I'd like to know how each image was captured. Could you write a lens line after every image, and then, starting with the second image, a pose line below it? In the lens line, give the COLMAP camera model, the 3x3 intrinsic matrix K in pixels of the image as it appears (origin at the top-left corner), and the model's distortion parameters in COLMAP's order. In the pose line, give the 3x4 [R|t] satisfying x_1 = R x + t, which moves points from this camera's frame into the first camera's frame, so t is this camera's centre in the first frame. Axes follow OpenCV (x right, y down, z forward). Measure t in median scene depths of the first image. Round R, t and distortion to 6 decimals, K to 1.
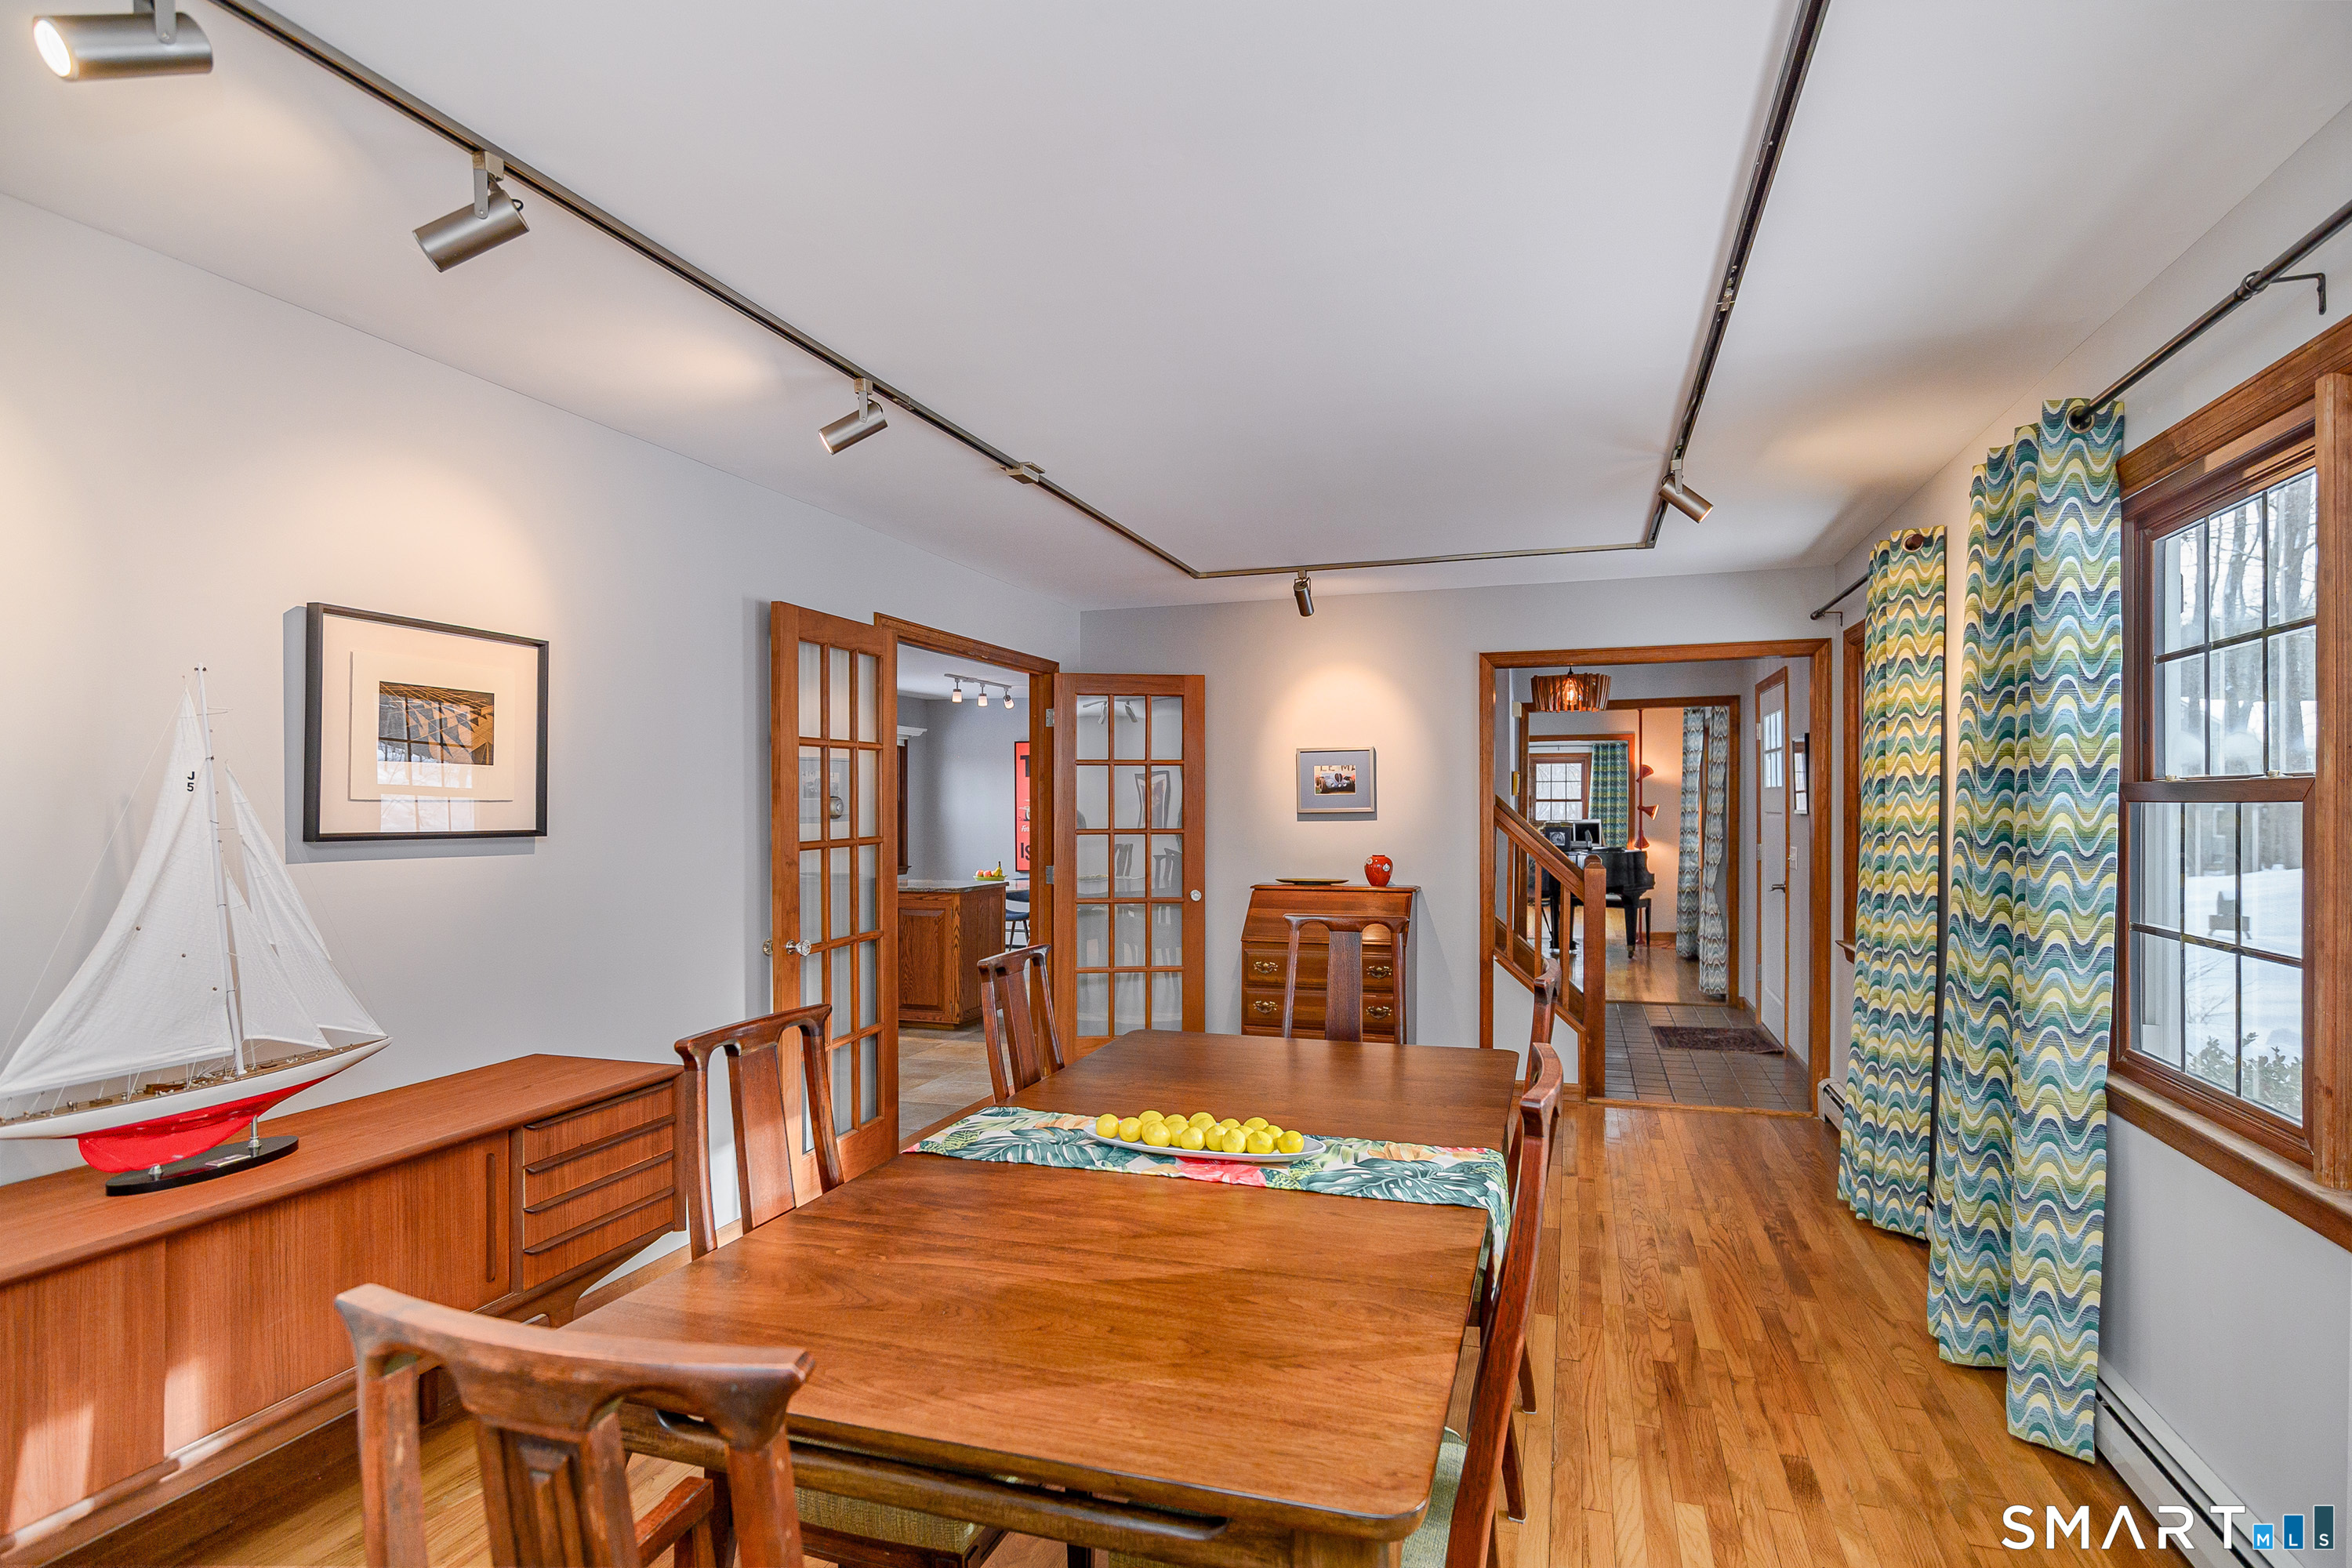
lens RADIAL K [[1200.3, 0, 1168.3], [0, 1200.3, 786.5], [0, 0, 1]] dist [-0.000936, -0.000142]
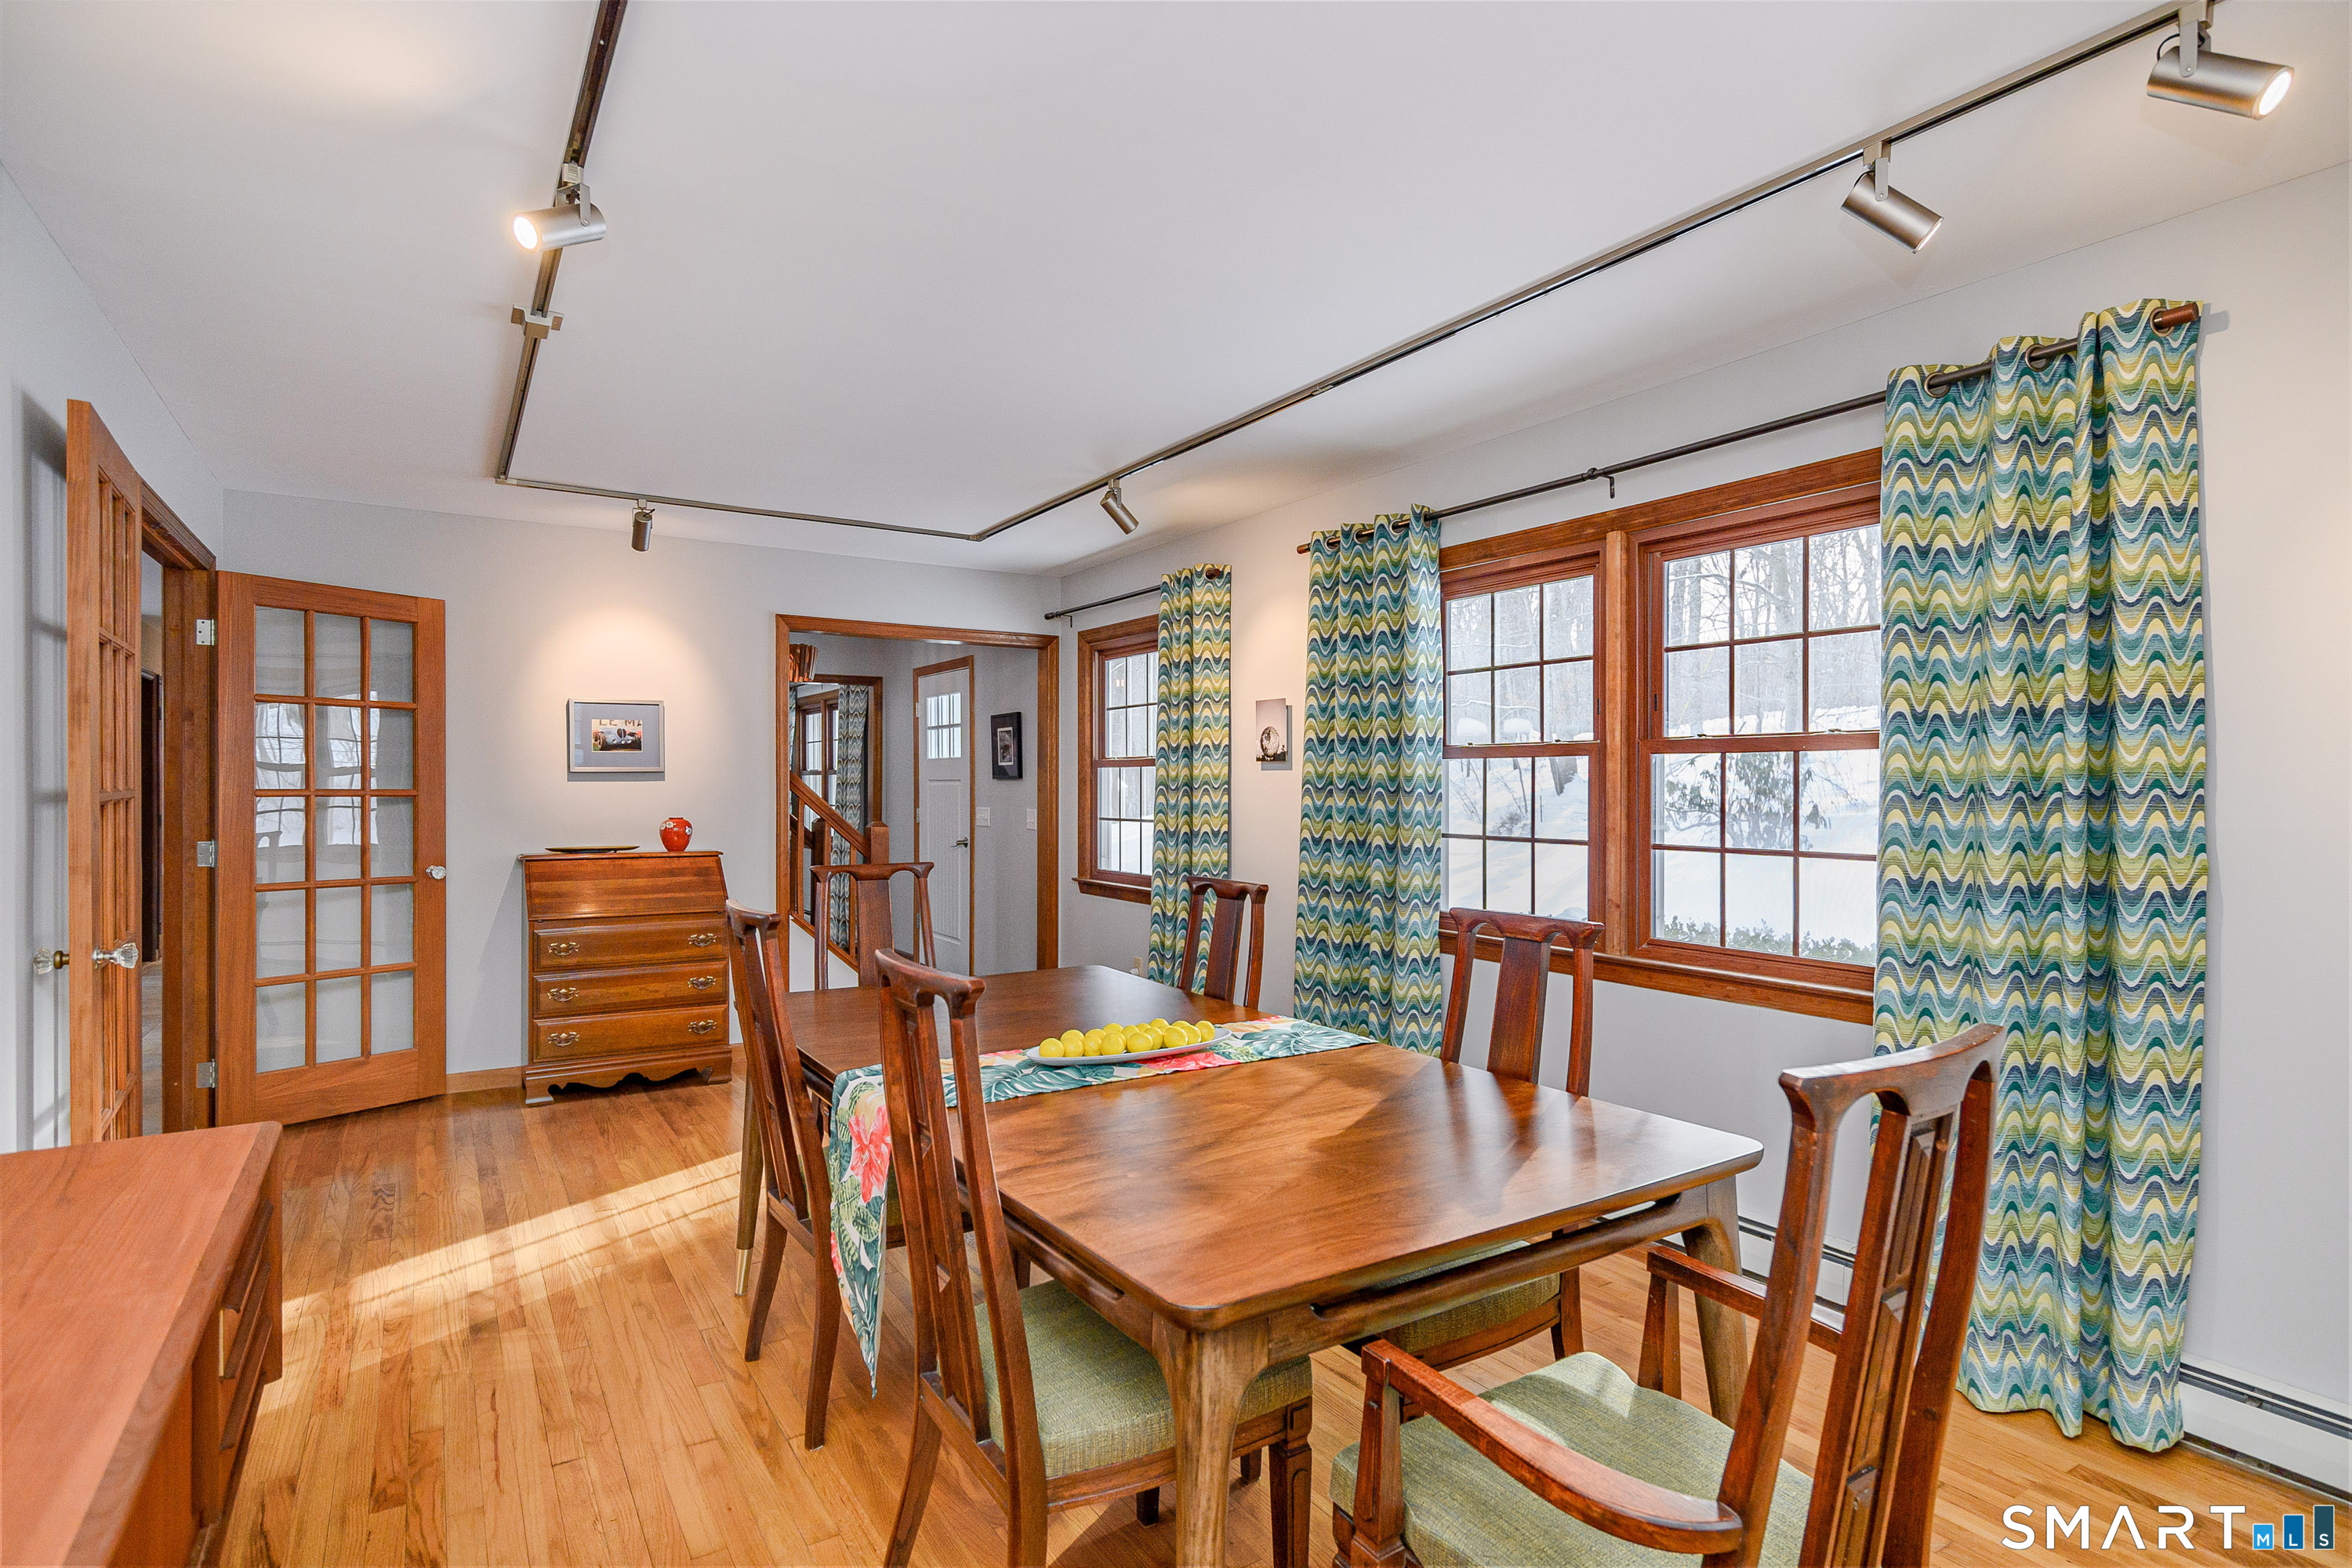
lens RADIAL K [[1200.3, 0, 1168.3], [0, 1200.3, 786.5], [0, 0, 1]] dist [-0.000936, -0.000142]
pose [[0.627916, 0.007595, 0.778244, -0.310458], [-0.017197, 0.999844, 0.004117, 0.022321], [-0.778091, -0.015969, 0.627949, 0.117204]]
